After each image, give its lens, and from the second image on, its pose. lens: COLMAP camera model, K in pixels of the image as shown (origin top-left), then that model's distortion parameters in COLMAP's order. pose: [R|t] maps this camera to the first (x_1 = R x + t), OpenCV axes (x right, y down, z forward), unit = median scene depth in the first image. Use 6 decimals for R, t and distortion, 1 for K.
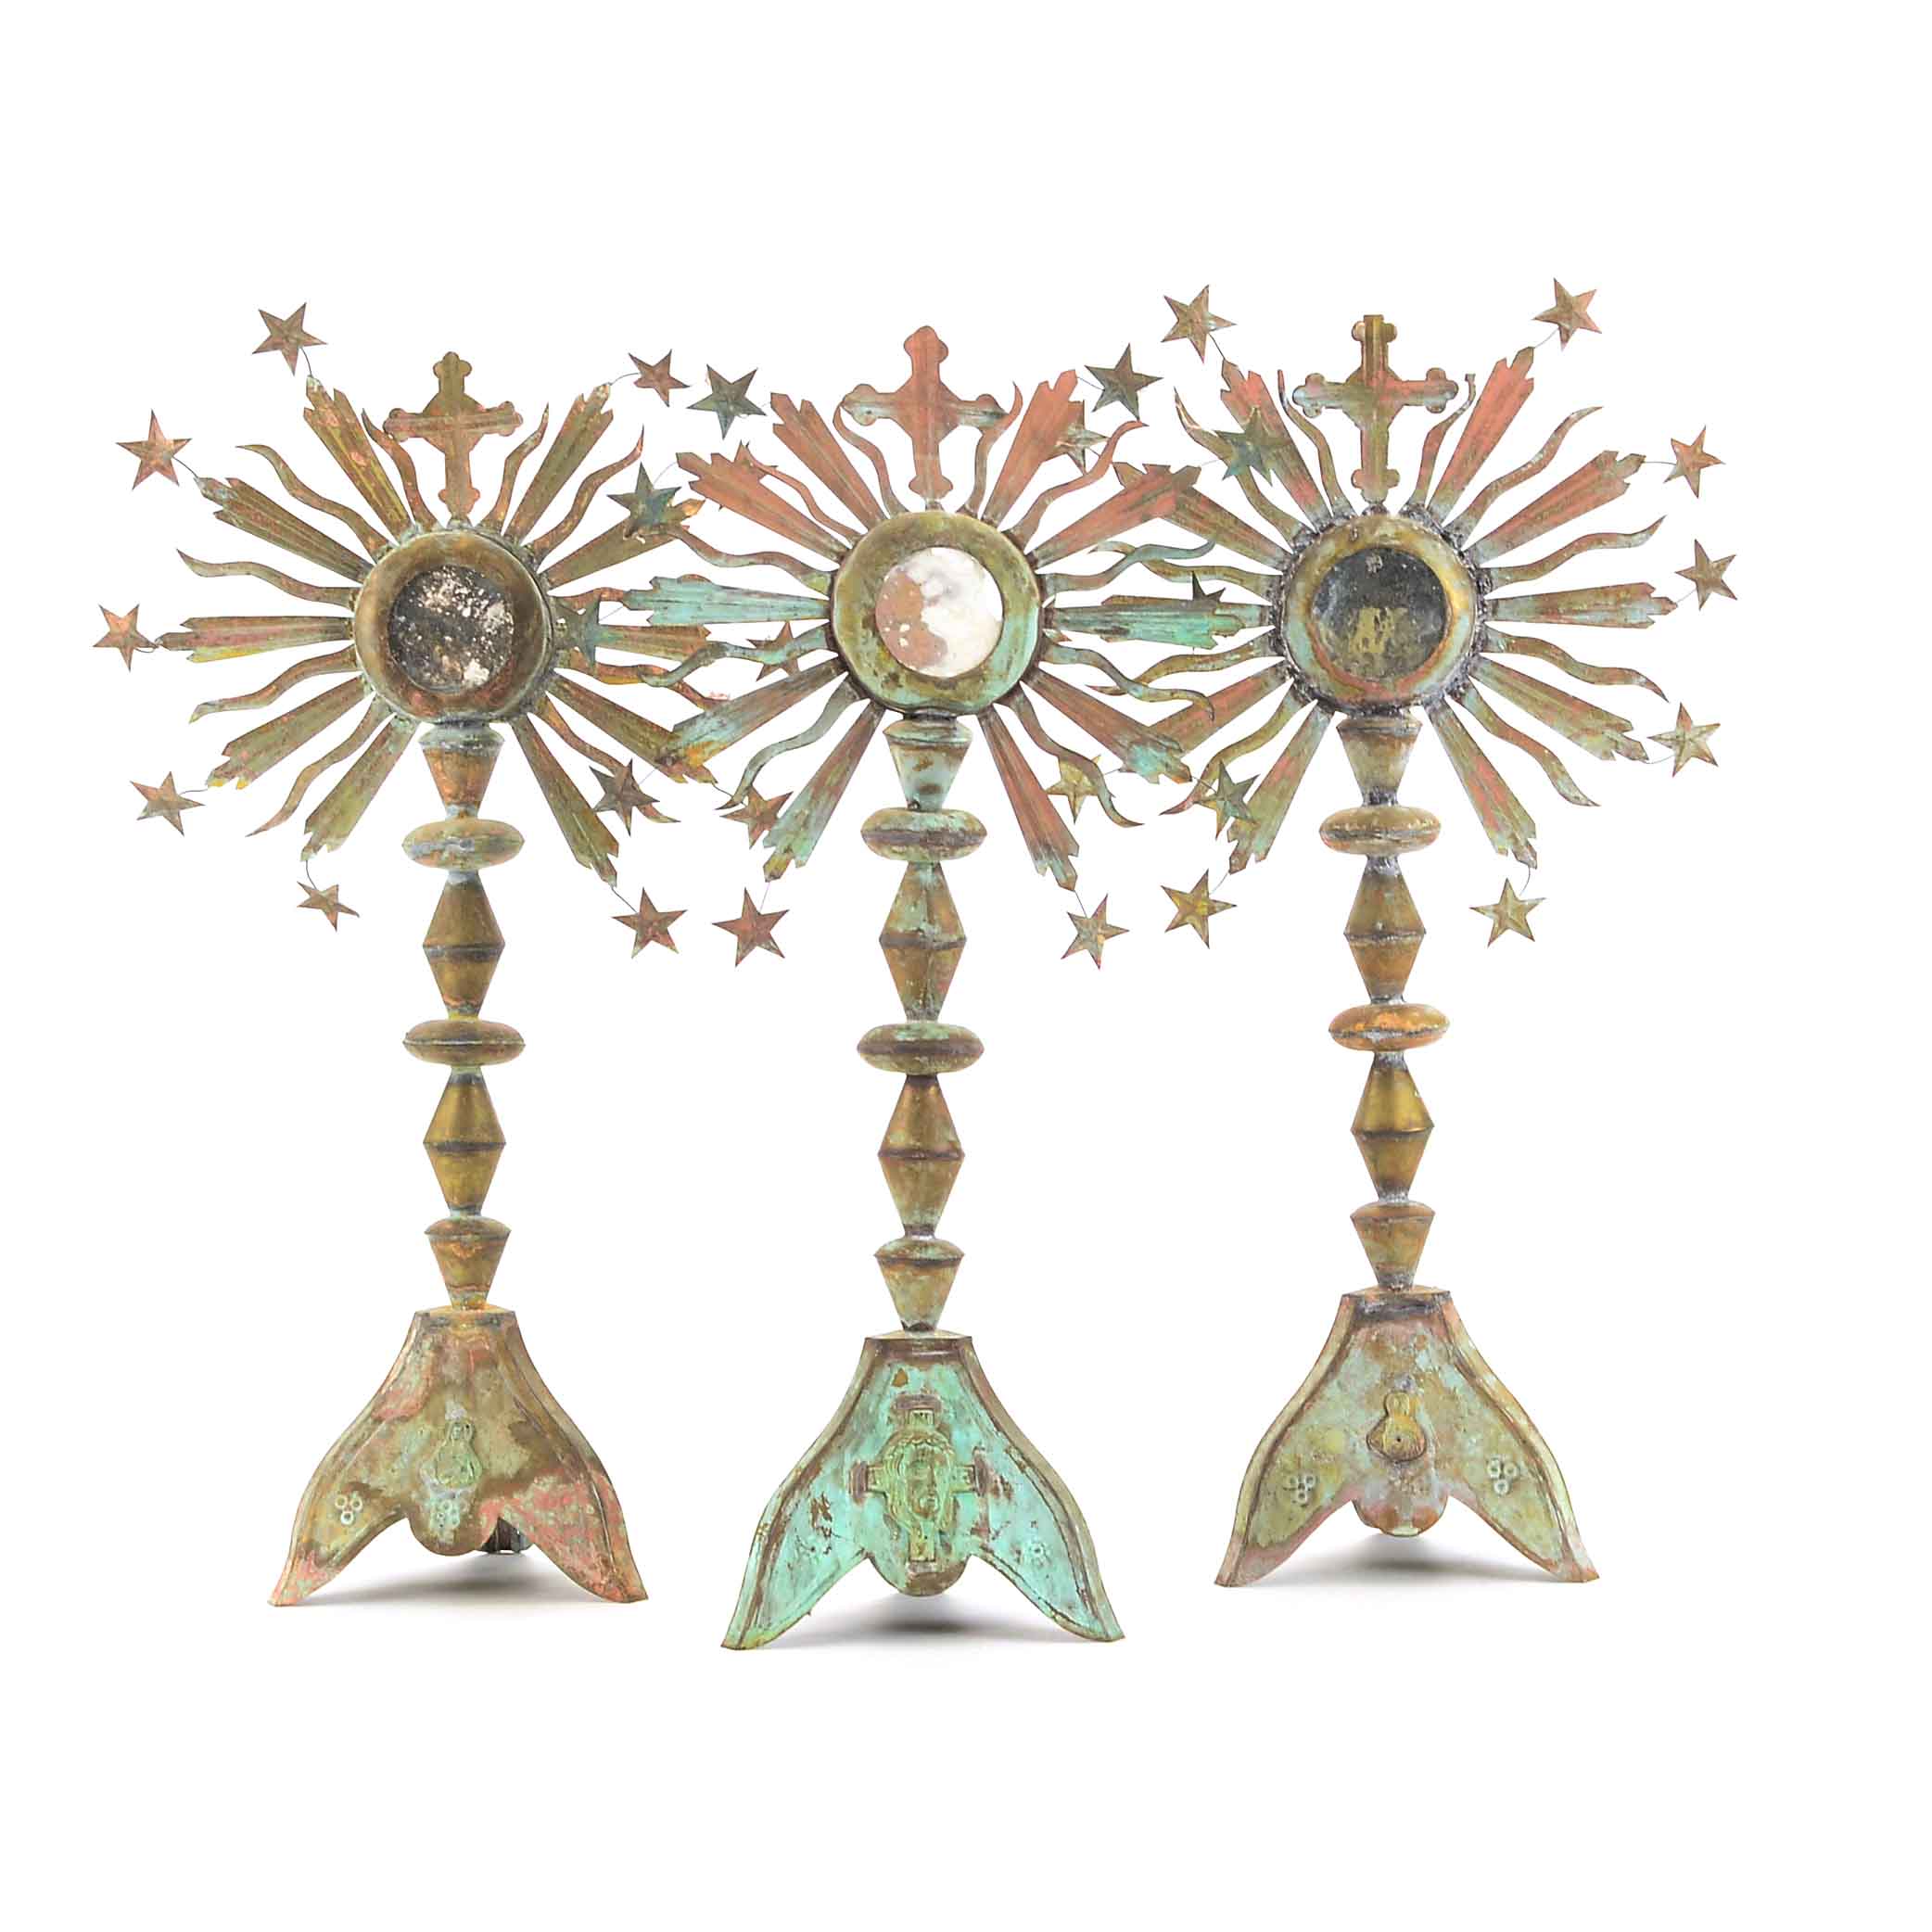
lens RADIAL K [[5729.4, 0, 971.0], [0, 5729.4, 969.4], [0, 0, 1]] dist [0.174794, 0.000000]
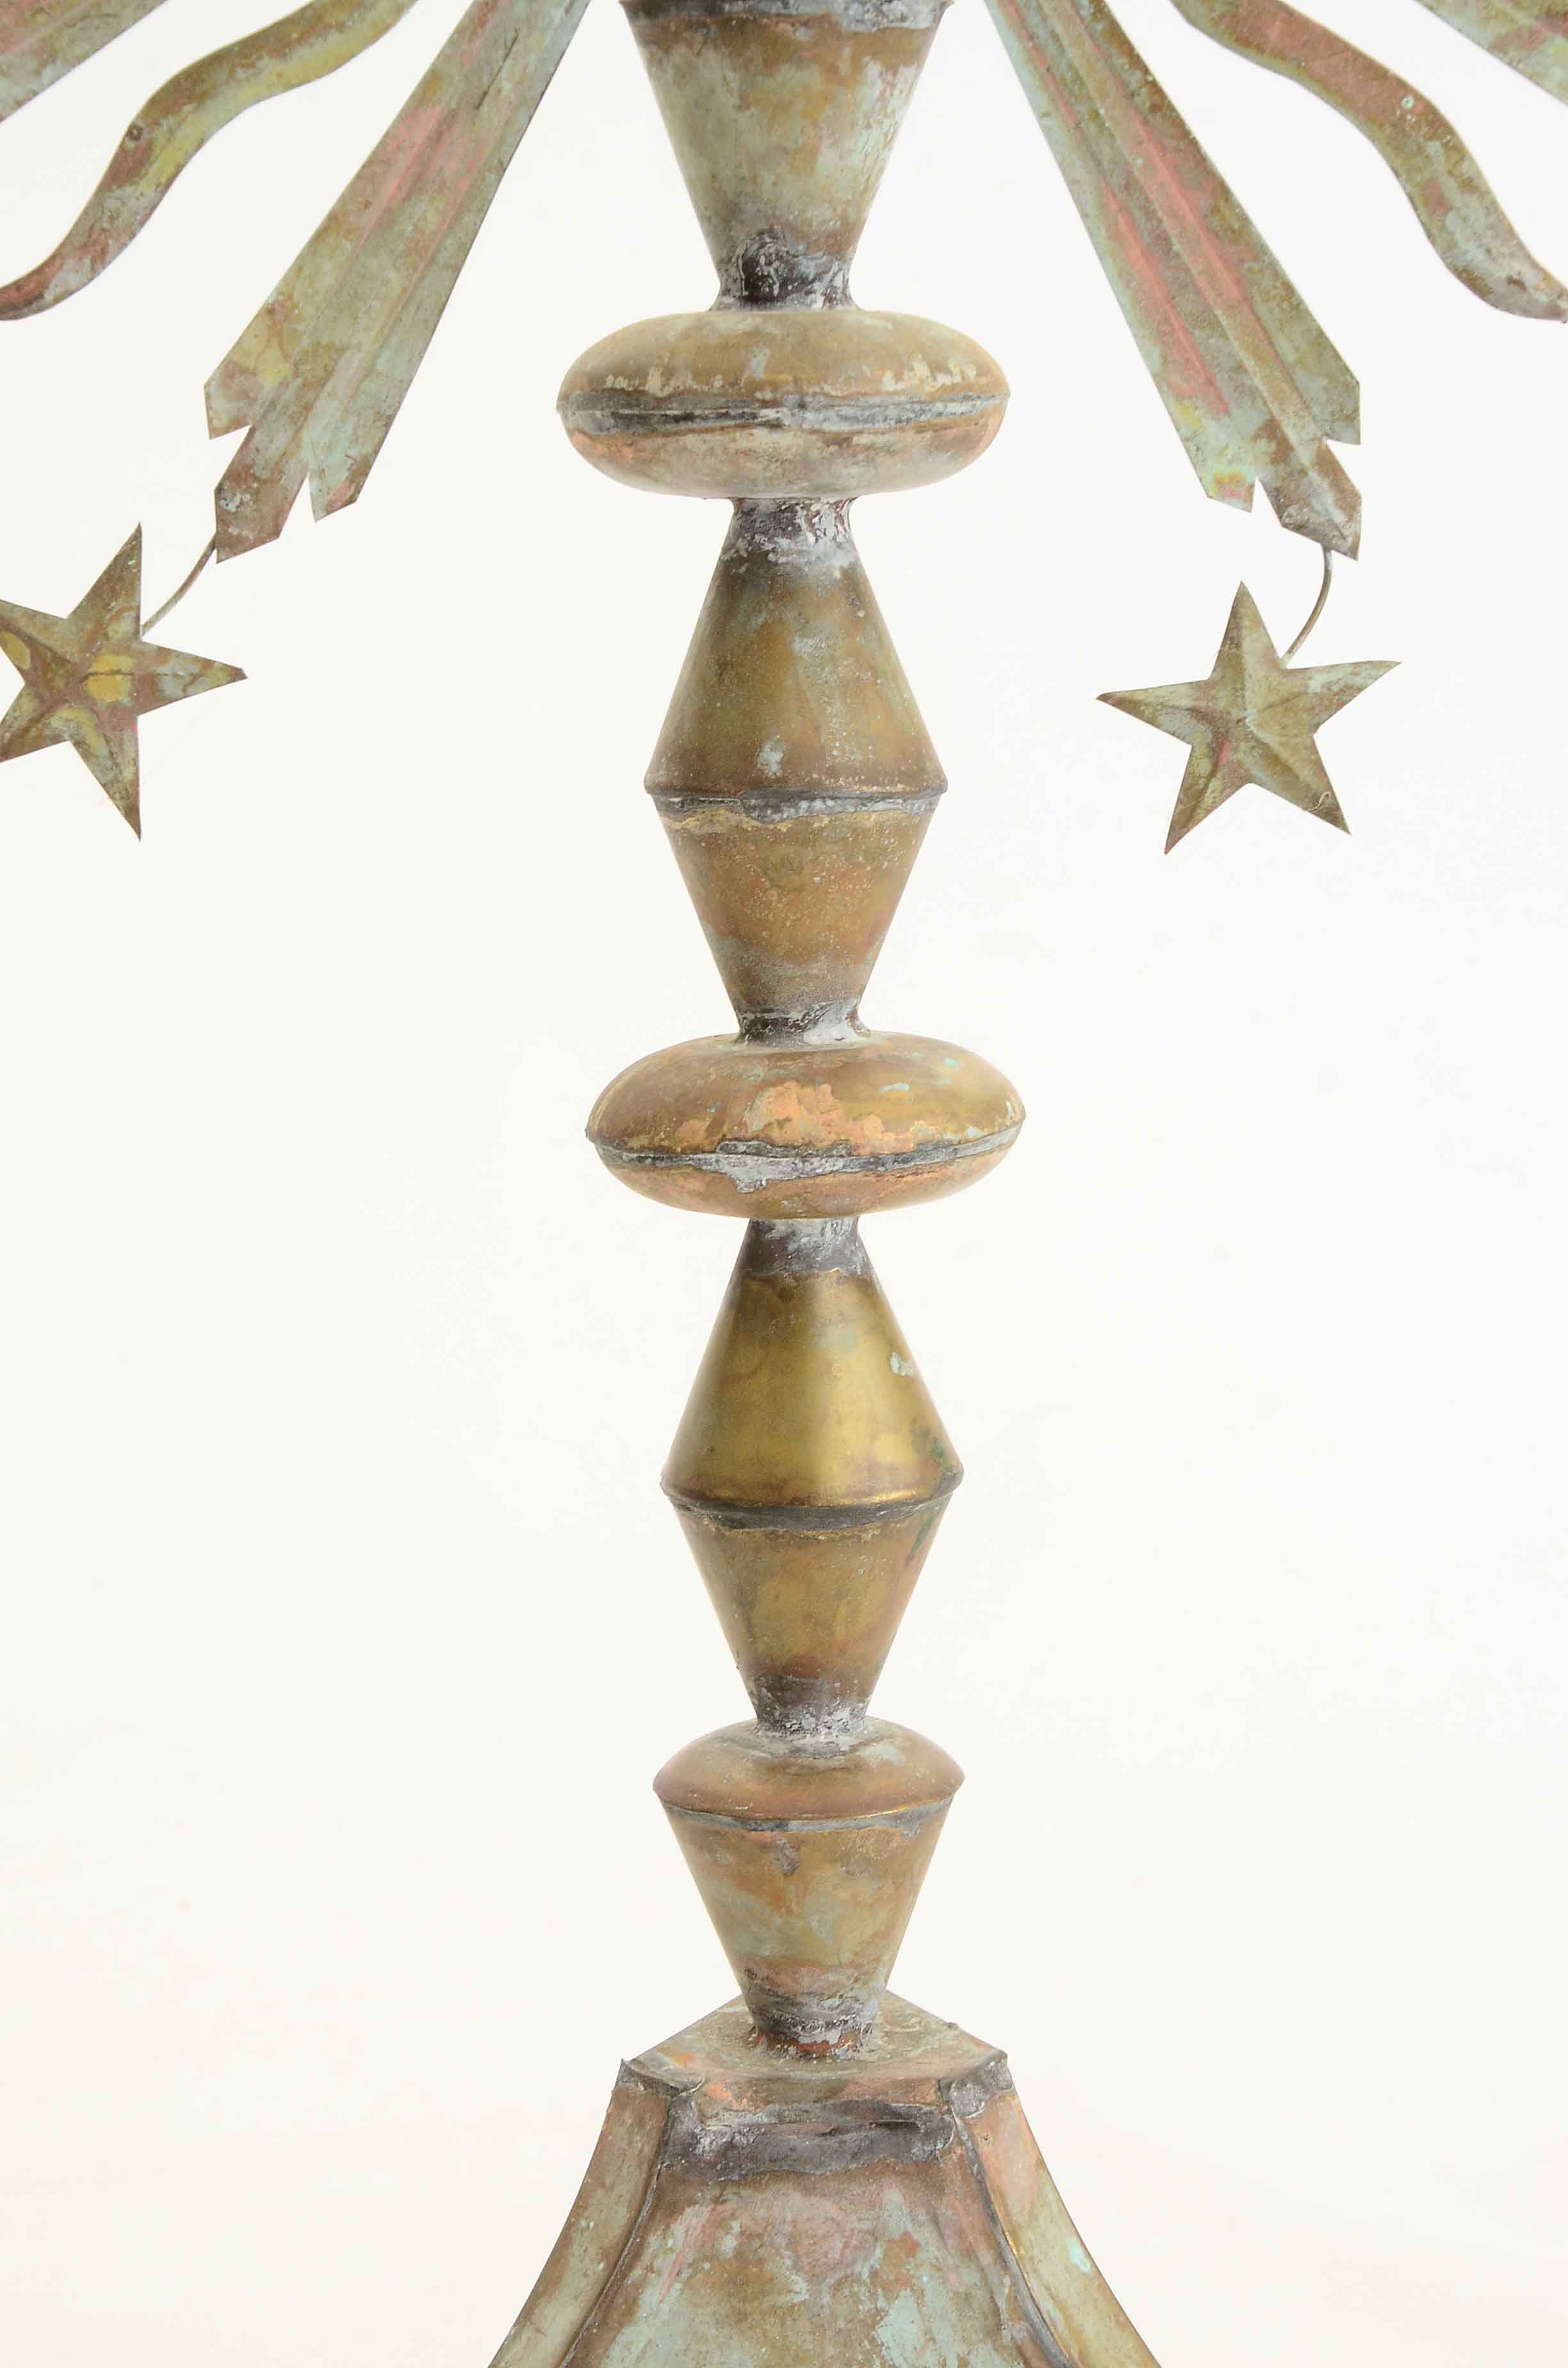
lens RADIAL K [[5024.5, 0, 799.8], [0, 5024.5, 1199.2], [0, 0, 1]] dist [0.348021, 0.000000]
pose [[0.998508, 0.010474, 0.053595, 0.060071], [-0.016037, 0.994403, 0.104432, -0.011922], [-0.052201, -0.105136, 0.993087, 0.762252]]
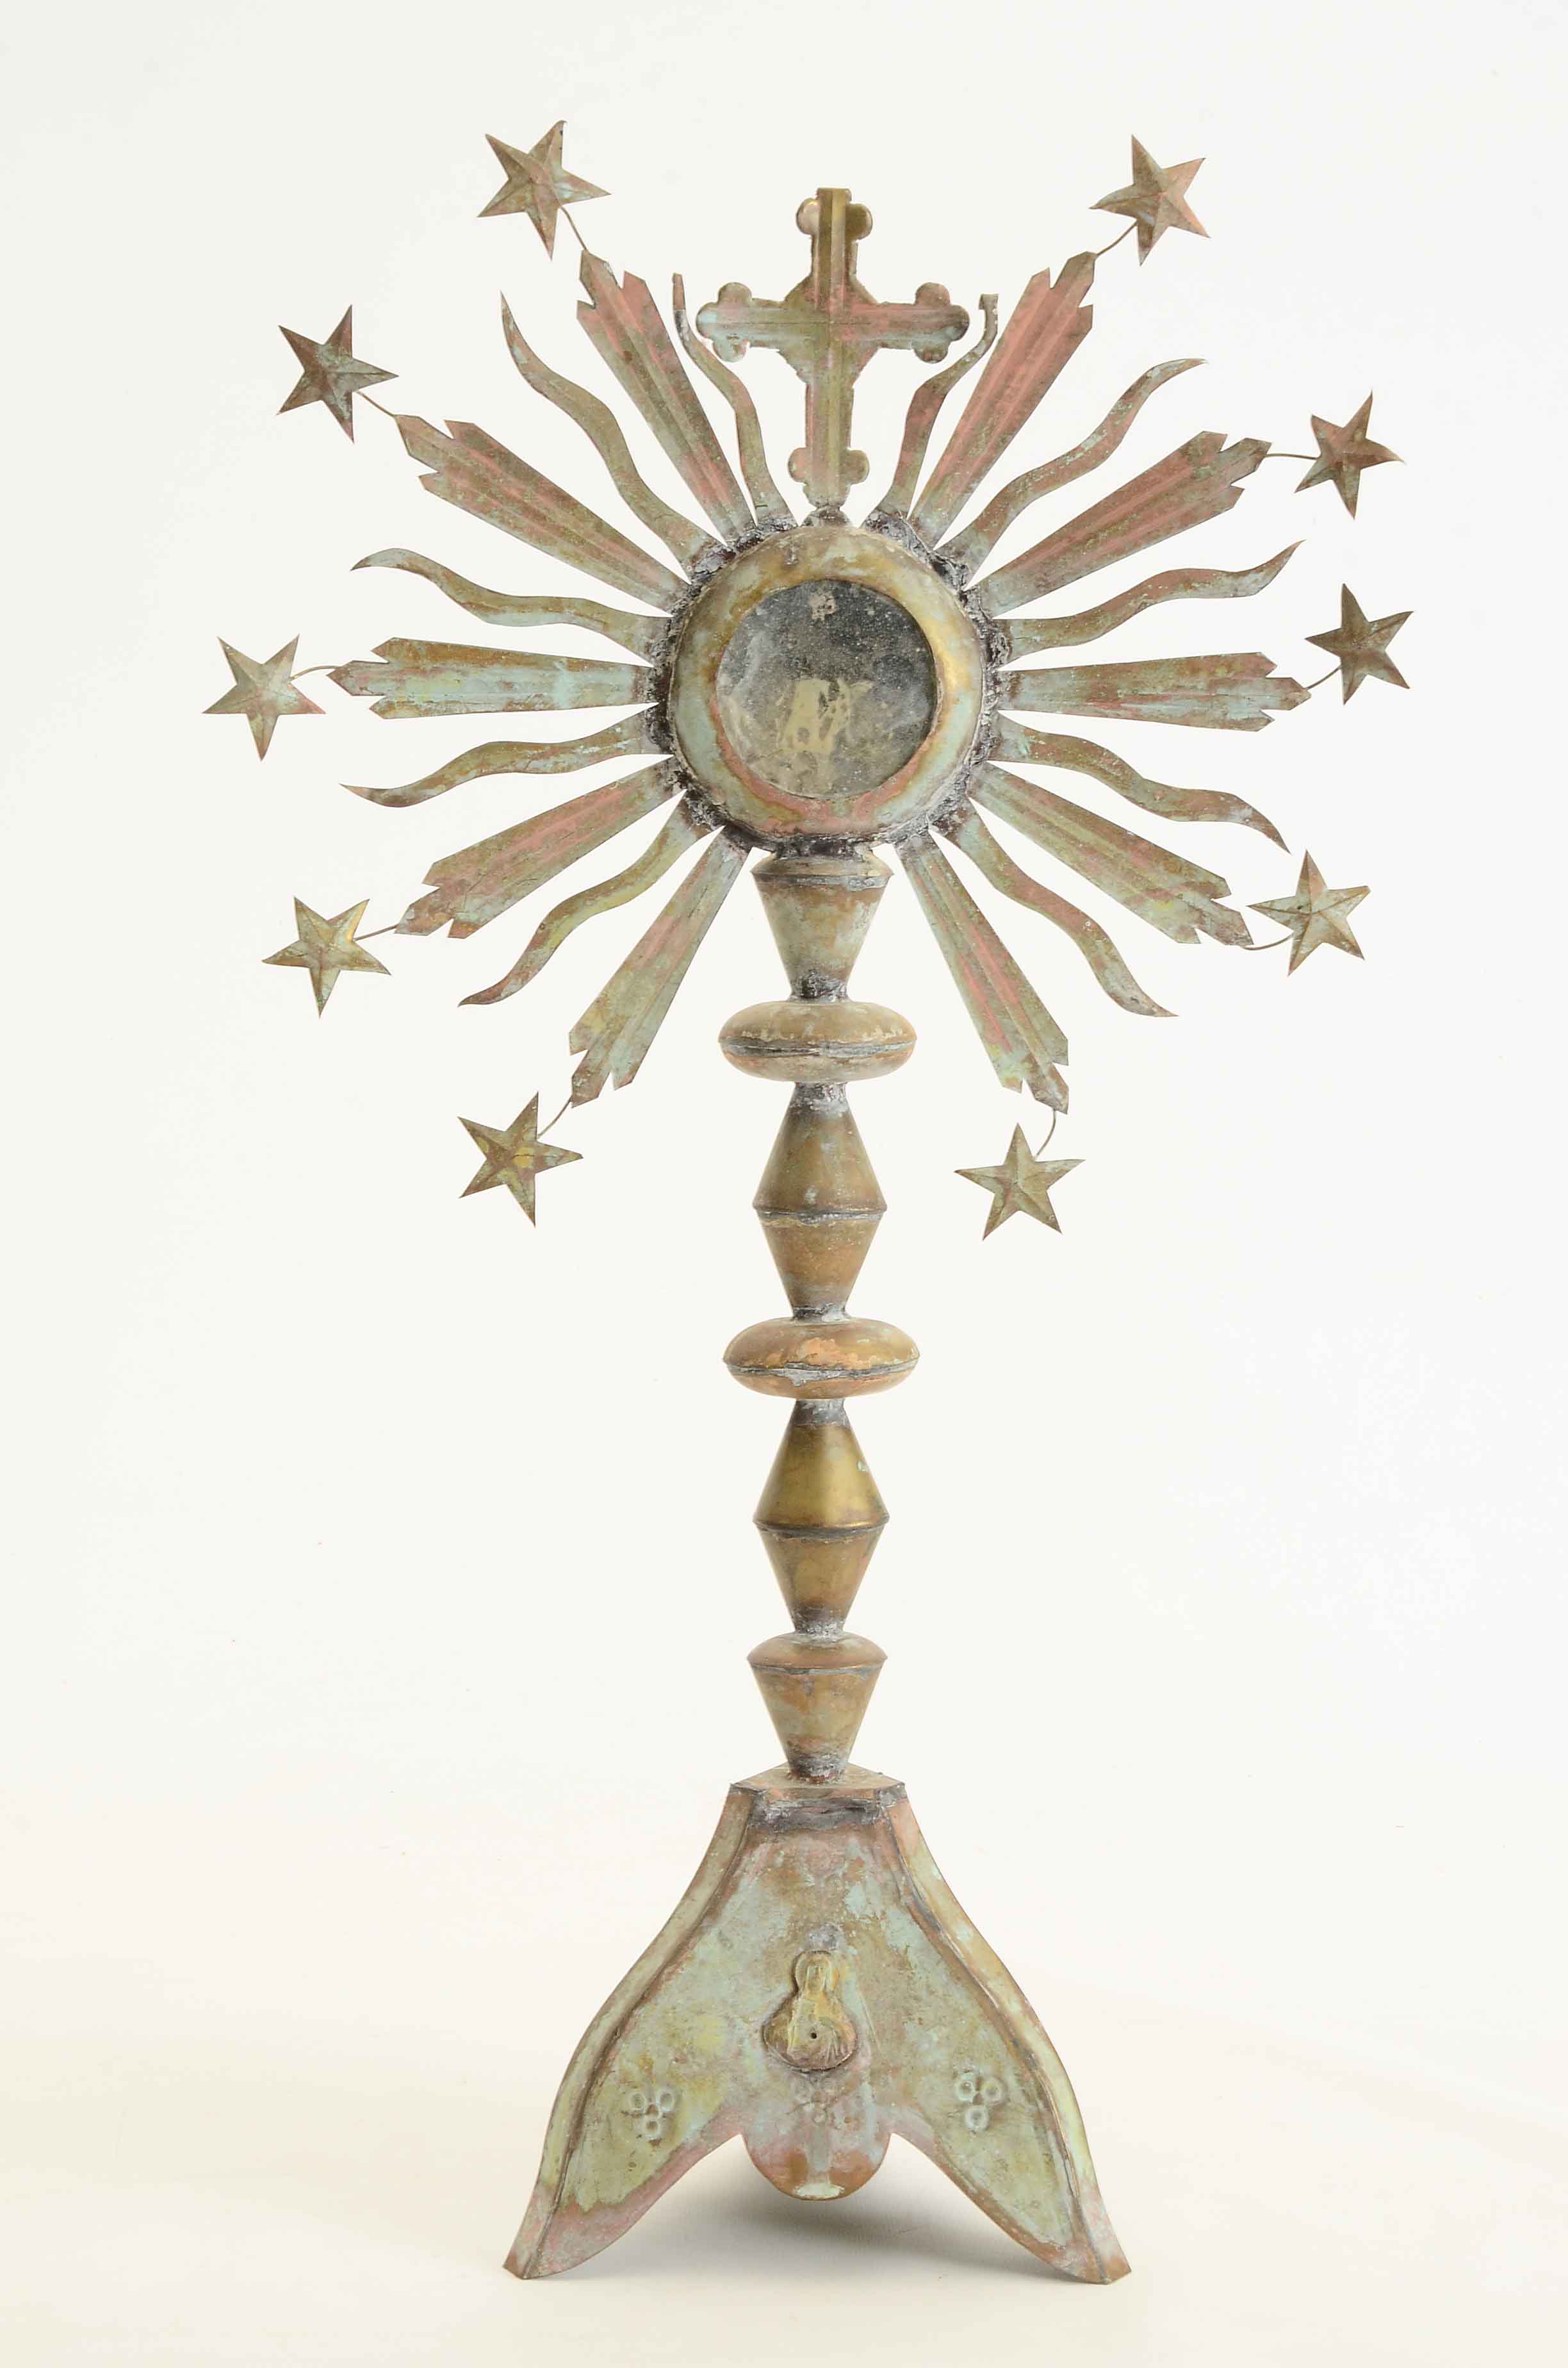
lens RADIAL K [[5024.5, 0, 808.4], [0, 5024.5, 1219.9], [0, 0, 1]] dist [0.348021, 0.000000]
pose [[0.996810, 0.031007, 0.073538, 0.031201], [-0.033899, 0.998687, 0.038408, -0.025951], [-0.072251, -0.040778, 0.996553, 0.460481]]
